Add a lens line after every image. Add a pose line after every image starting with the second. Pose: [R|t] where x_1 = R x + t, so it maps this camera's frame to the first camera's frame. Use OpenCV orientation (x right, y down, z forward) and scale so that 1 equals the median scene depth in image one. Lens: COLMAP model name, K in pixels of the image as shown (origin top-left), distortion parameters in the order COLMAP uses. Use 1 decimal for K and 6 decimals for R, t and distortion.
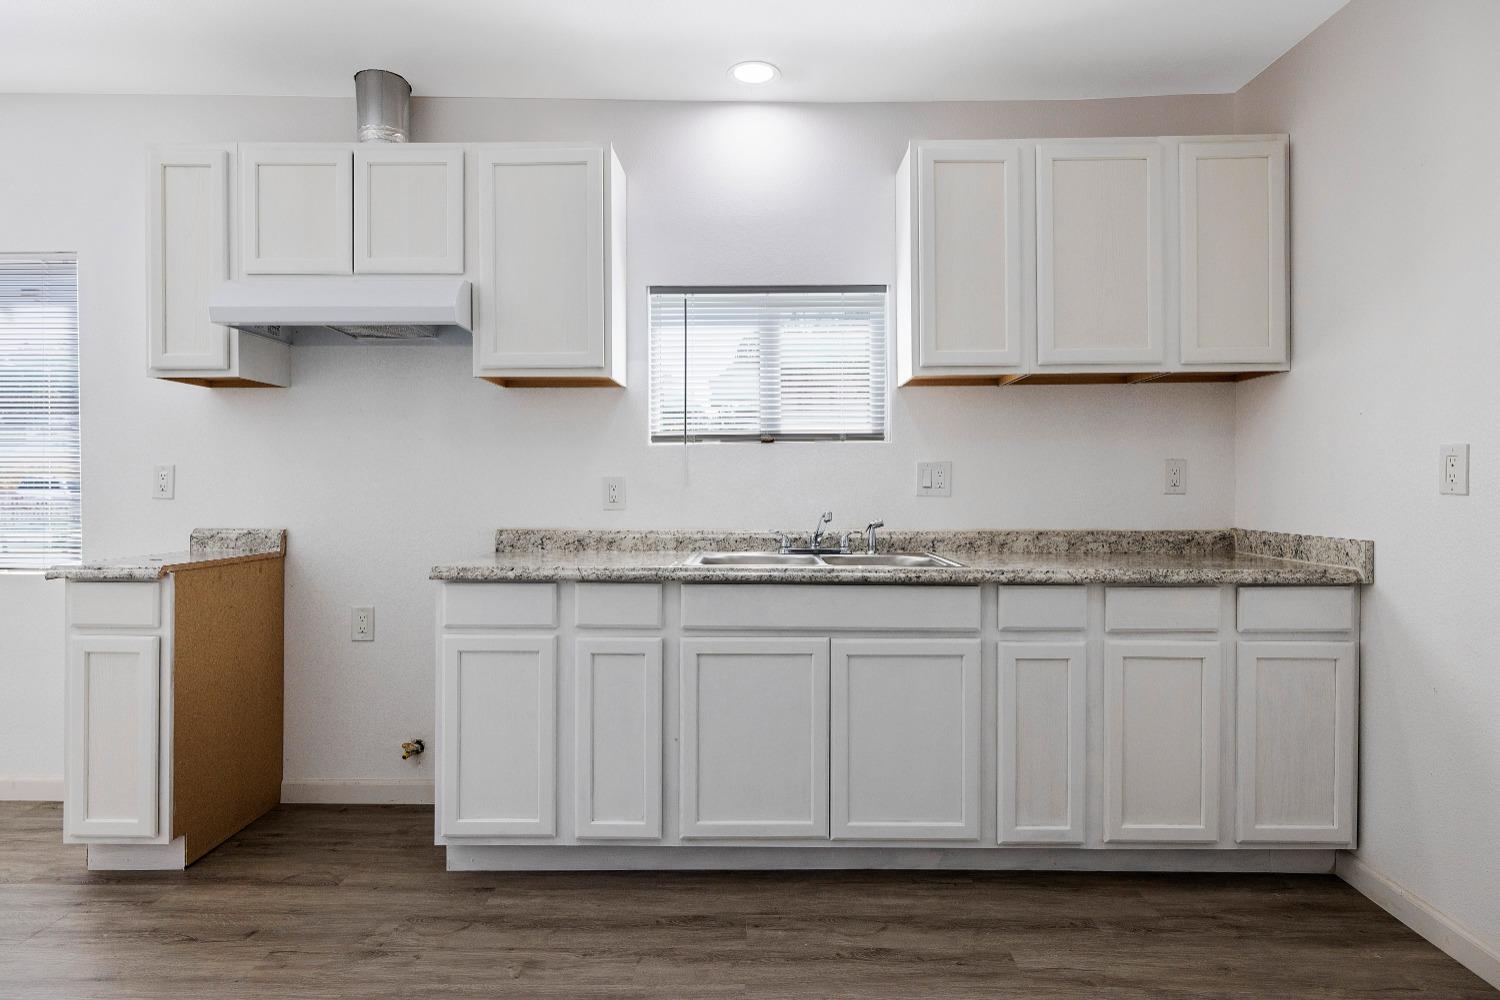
lens RADIAL K [[826.8, 0, 750.0], [0, 826.8, 500.0], [0, 0, 1]] dist [-0.001149, 0.000343]
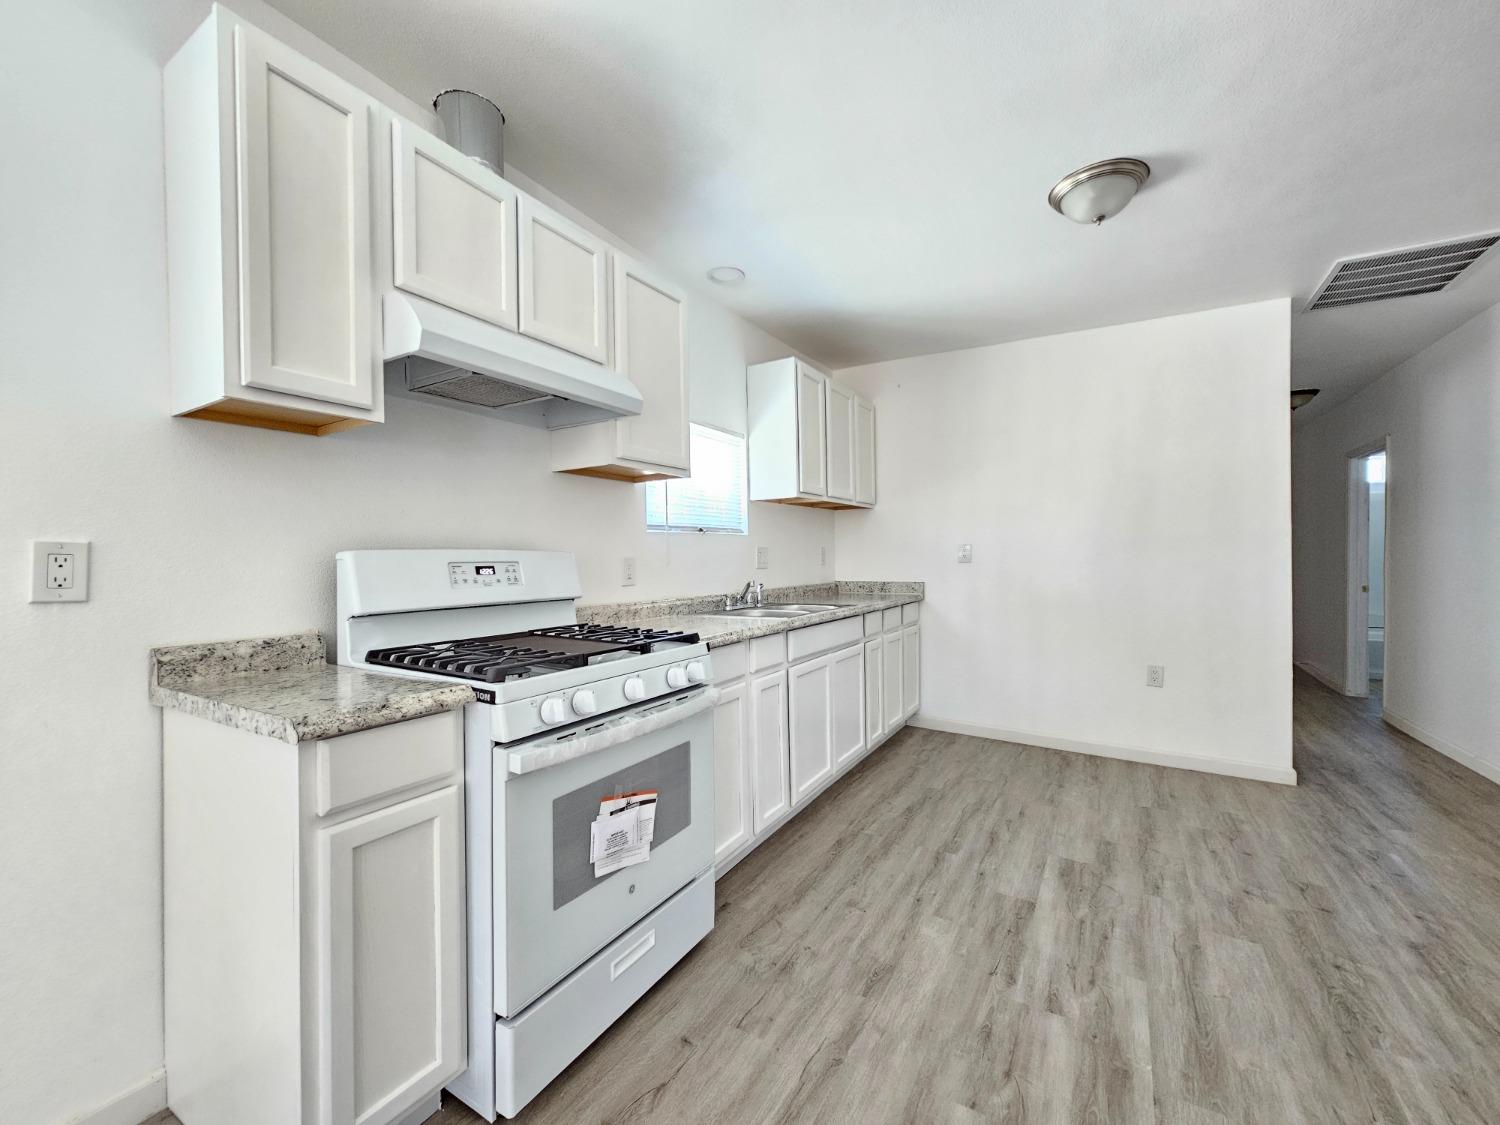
lens RADIAL K [[612.2, 0, 750.0], [0, 612.2, 562.5], [0, 0, 1]] dist [0.000186, -0.000076]
pose [[0.504934, -0.012788, 0.863063, -1.096763], [0.022313, 0.999749, 0.001759, -0.024244], [-0.862869, 0.018370, 0.505093, 0.536282]]
